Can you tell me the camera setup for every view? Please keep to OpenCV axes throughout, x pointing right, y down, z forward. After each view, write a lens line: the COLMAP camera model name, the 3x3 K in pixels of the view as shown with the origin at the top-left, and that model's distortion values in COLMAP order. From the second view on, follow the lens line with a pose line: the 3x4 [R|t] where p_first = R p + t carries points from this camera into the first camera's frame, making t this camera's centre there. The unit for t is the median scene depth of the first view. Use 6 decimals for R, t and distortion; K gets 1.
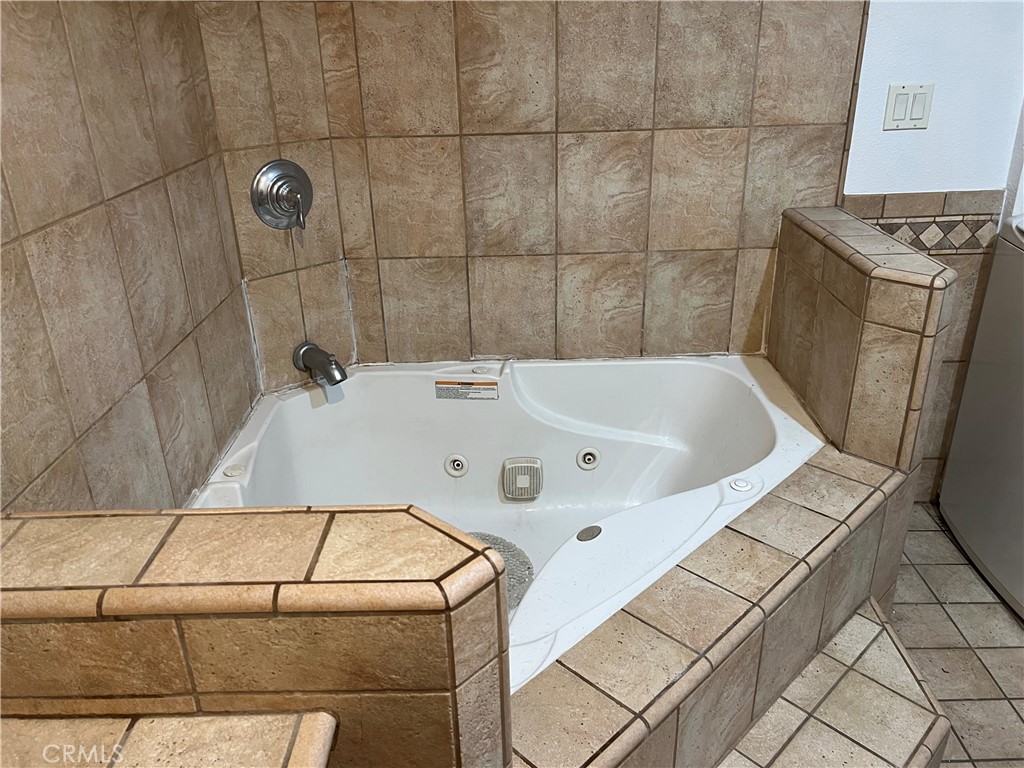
lens RADIAL K [[796.0, 0, 516.5], [0, 796.0, 382.2], [0, 0, 1]] dist [0.053989, -0.060124]
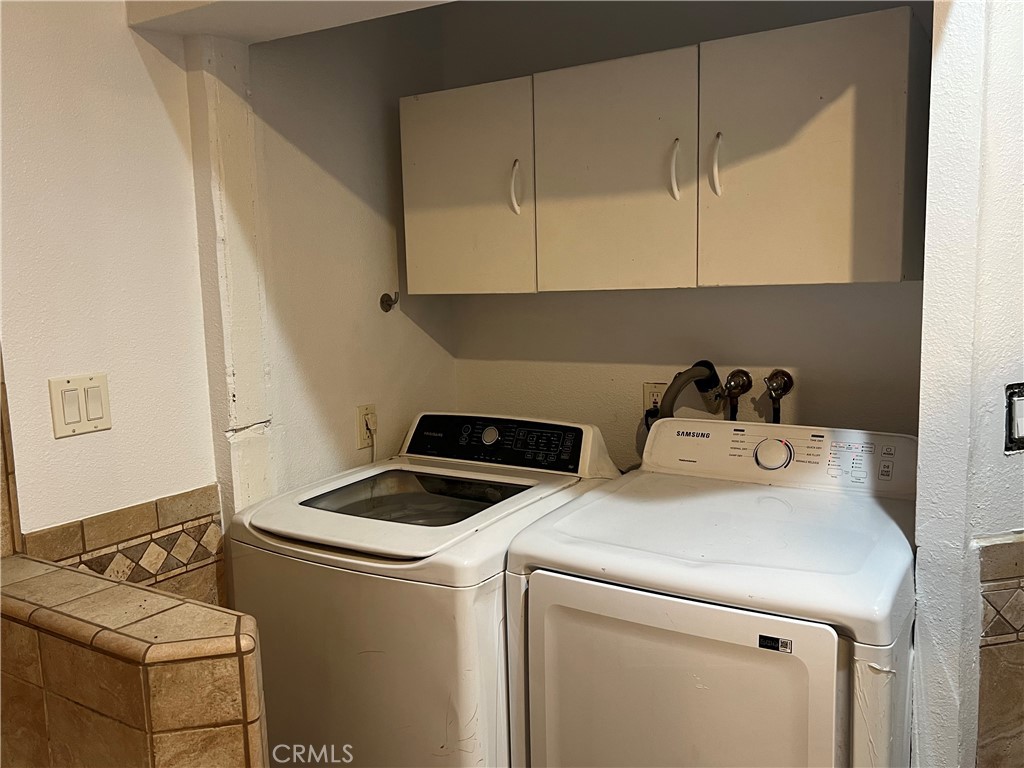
lens RADIAL K [[860.8, 0, 512.5], [0, 860.8, 381.8], [0, 0, 1]] dist [0.002799, 0.016670]
pose [[0.542354, -0.091812, 0.835118, 0.037706], [0.357240, 0.924876, -0.130324, -0.114884], [-0.760415, 0.369019, 0.534410, 0.259891]]
